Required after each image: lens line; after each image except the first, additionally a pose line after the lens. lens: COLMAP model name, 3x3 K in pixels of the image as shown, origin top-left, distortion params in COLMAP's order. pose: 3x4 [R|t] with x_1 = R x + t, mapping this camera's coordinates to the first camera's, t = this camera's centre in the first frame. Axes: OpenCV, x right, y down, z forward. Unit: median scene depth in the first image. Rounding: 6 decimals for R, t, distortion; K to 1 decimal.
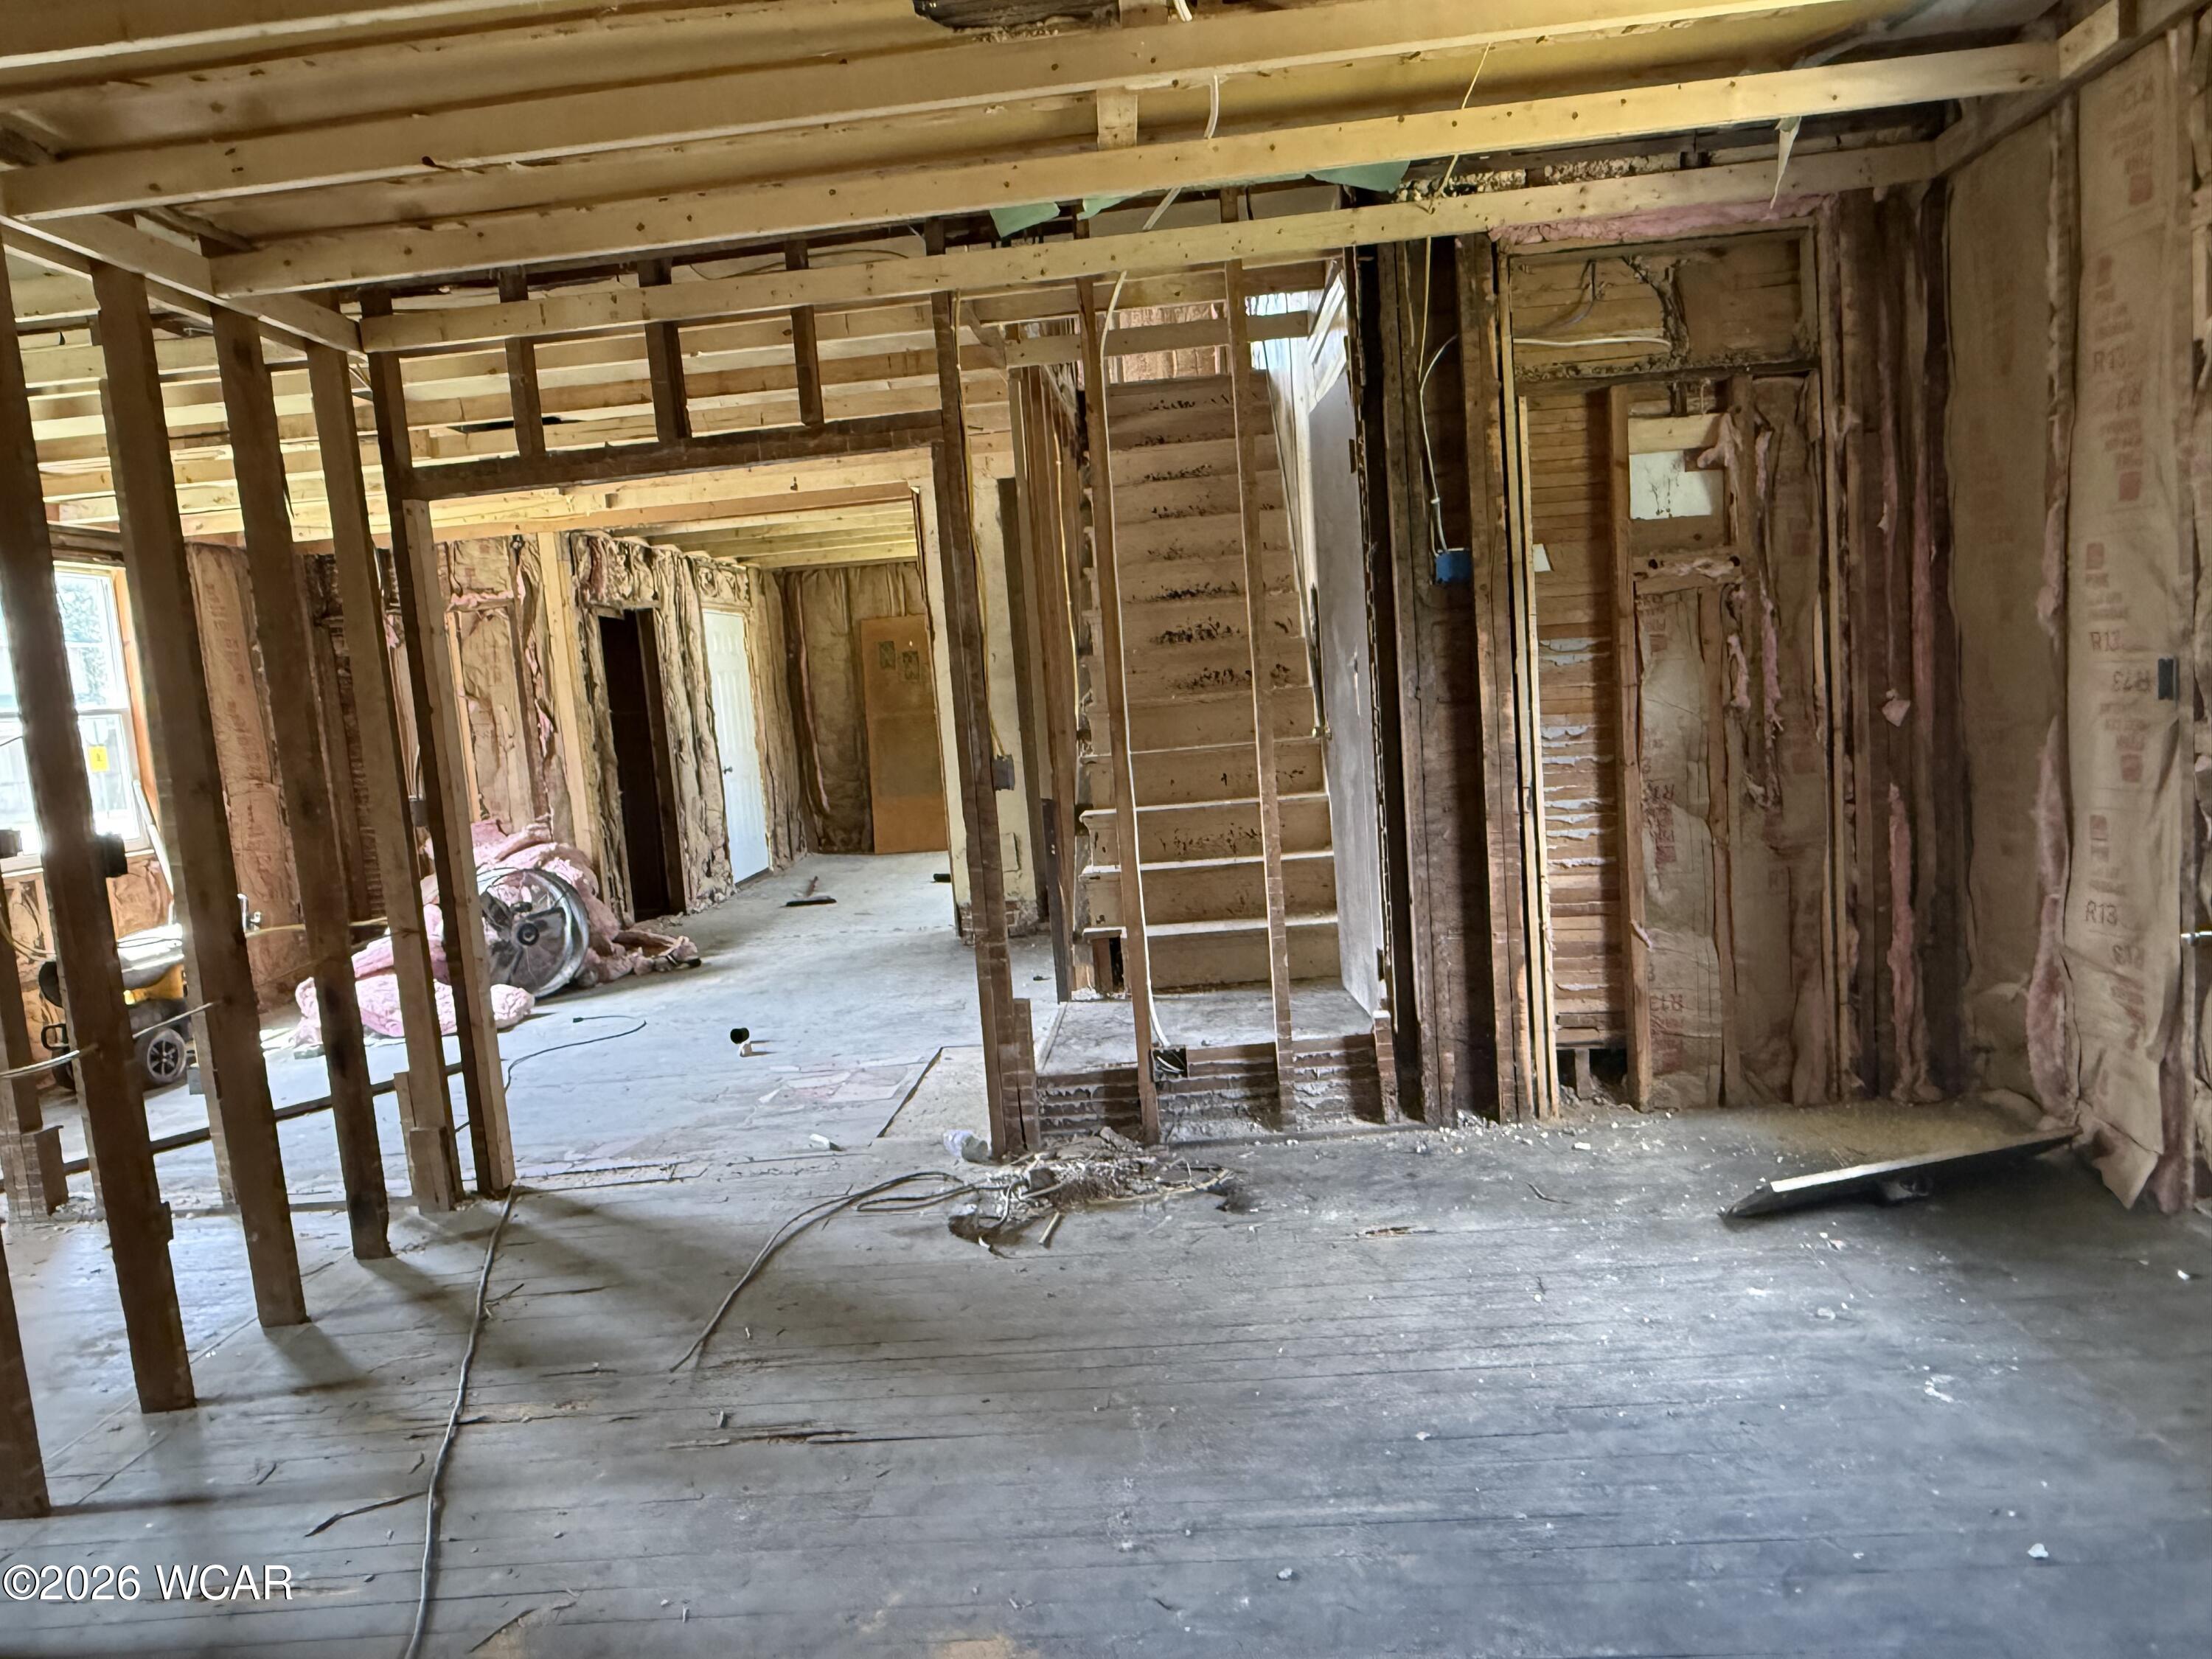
lens RADIAL K [[1451.7, 0, 1104.1], [0, 1451.7, 836.7], [0, 0, 1]] dist [-0.001785, 0.001020]
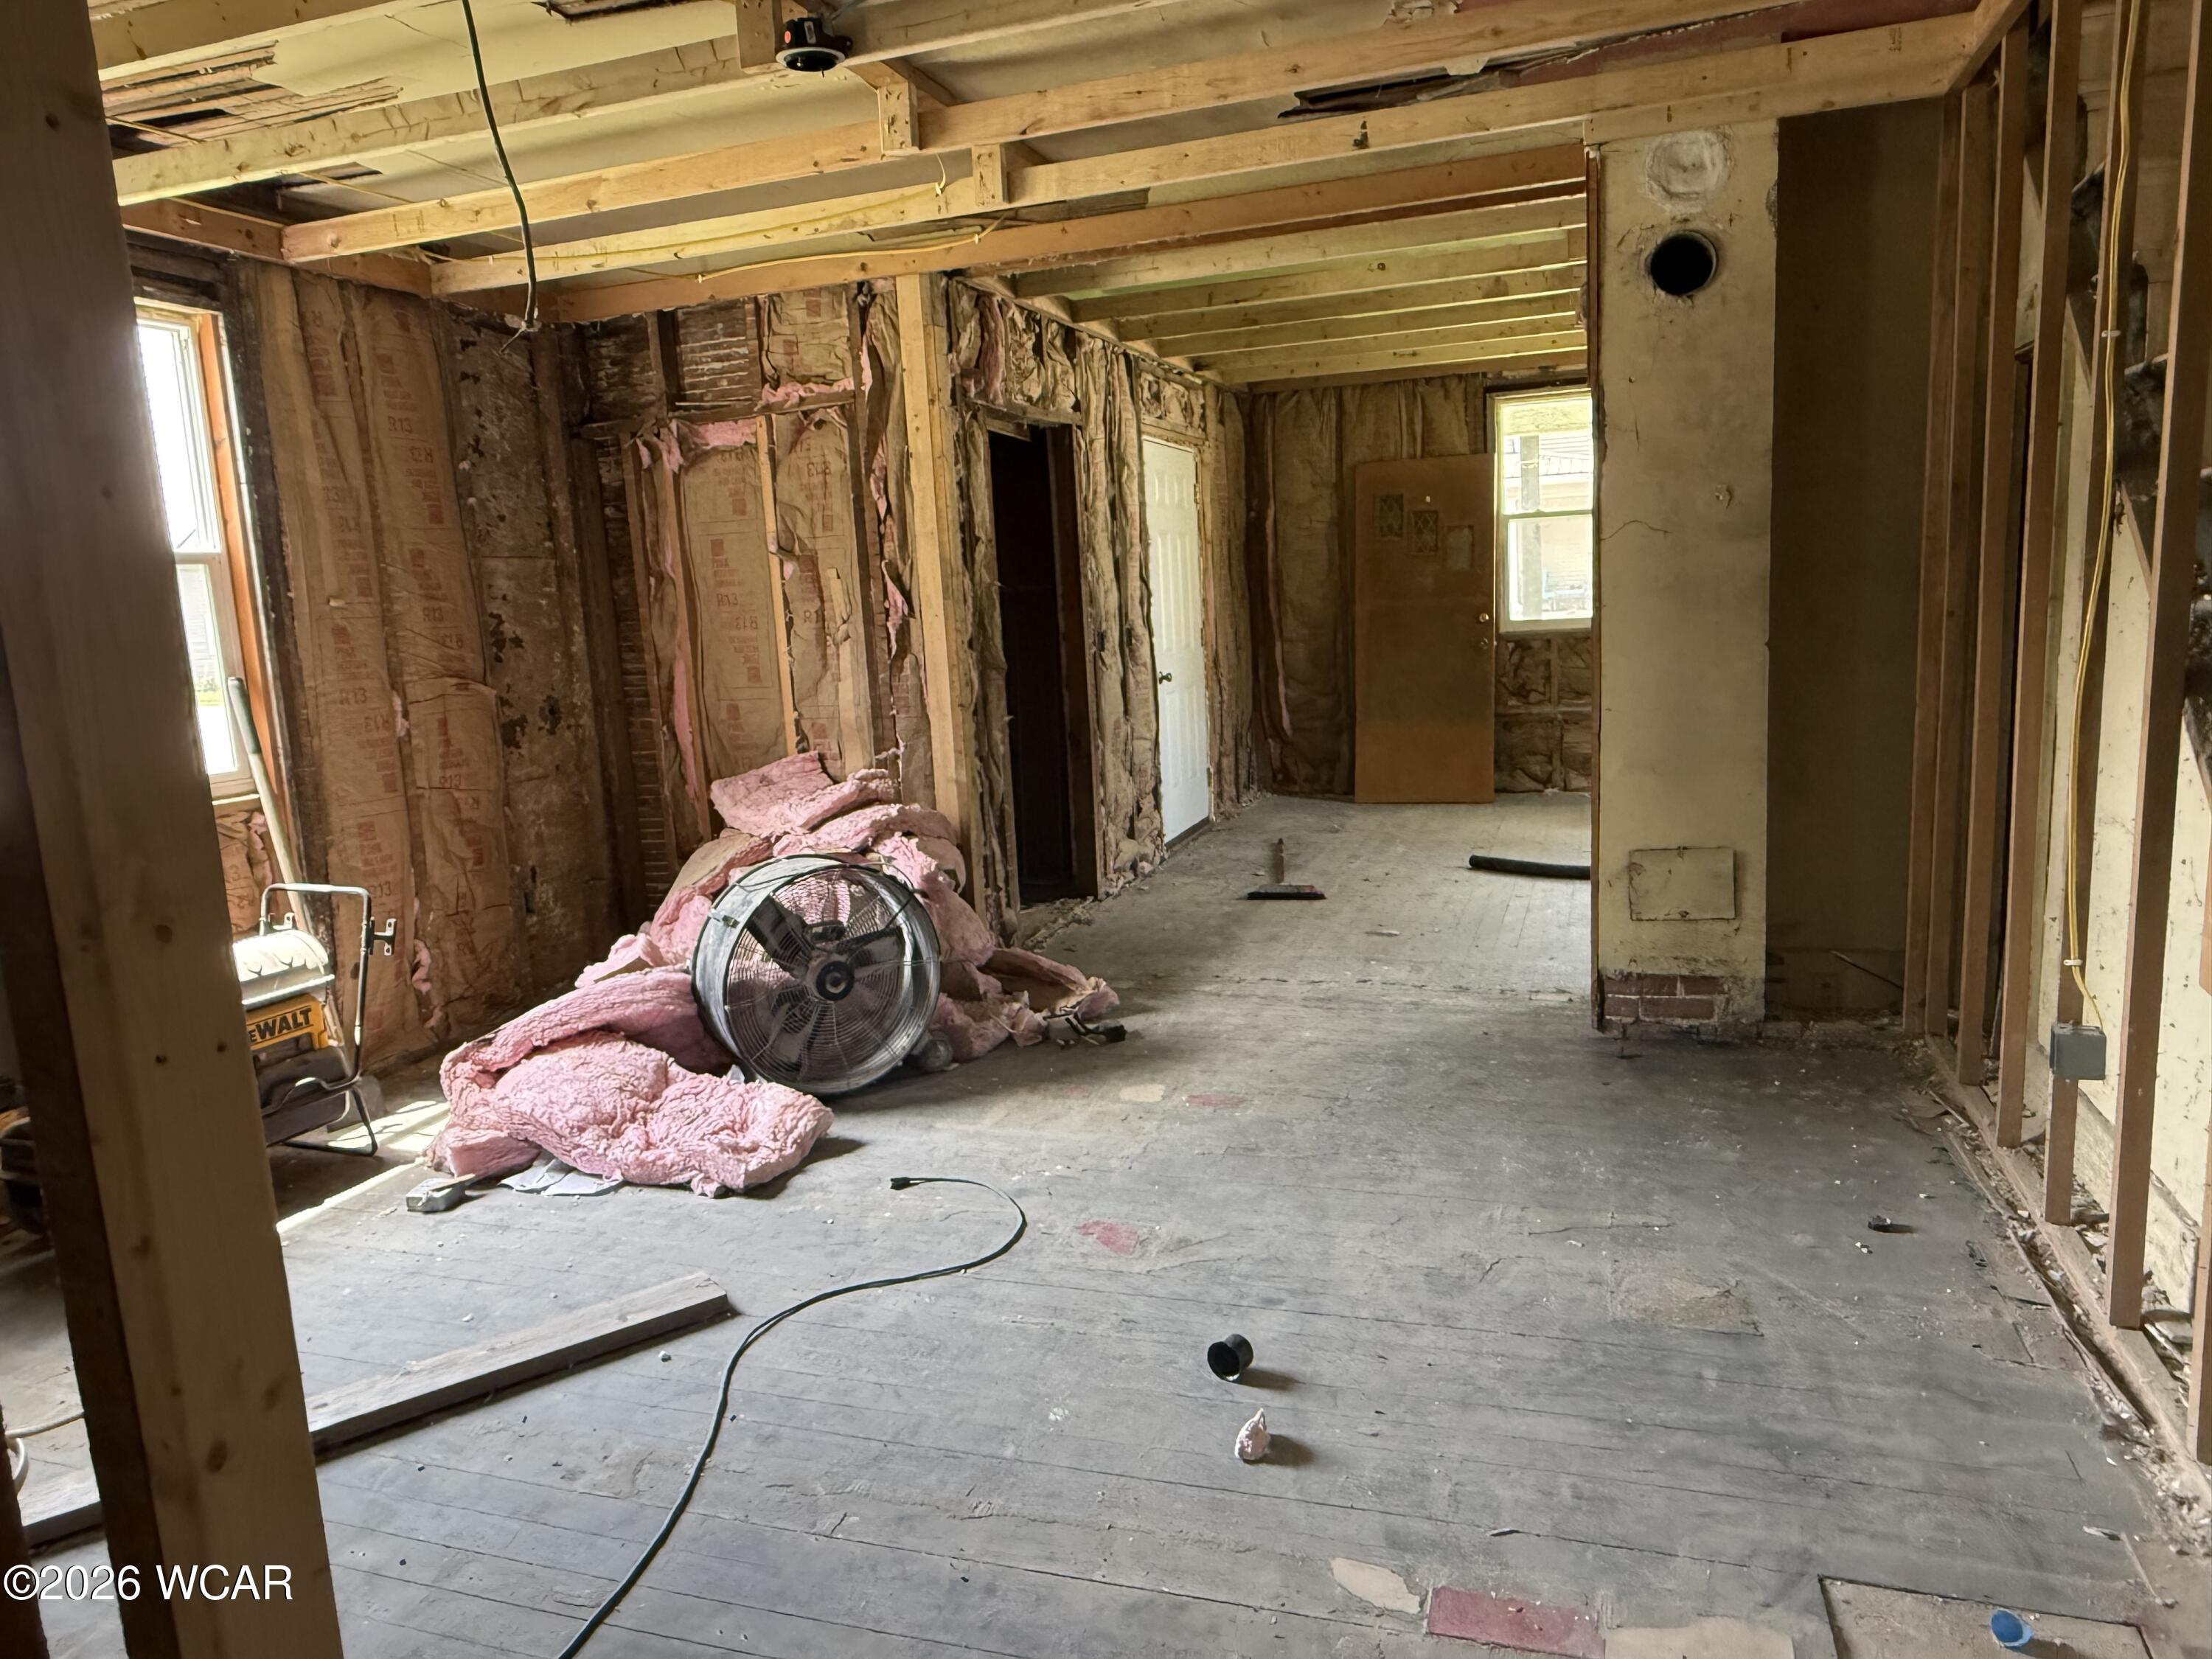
lens RADIAL K [[1451.7, 0, 1115.1], [0, 1451.7, 833.2], [0, 0, 1]] dist [-0.001785, 0.001020]
pose [[0.965481, 0.071391, -0.250498, -0.134264], [-0.052395, 0.995278, 0.081707, -0.035156], [0.255148, -0.065762, 0.964663, 0.421981]]
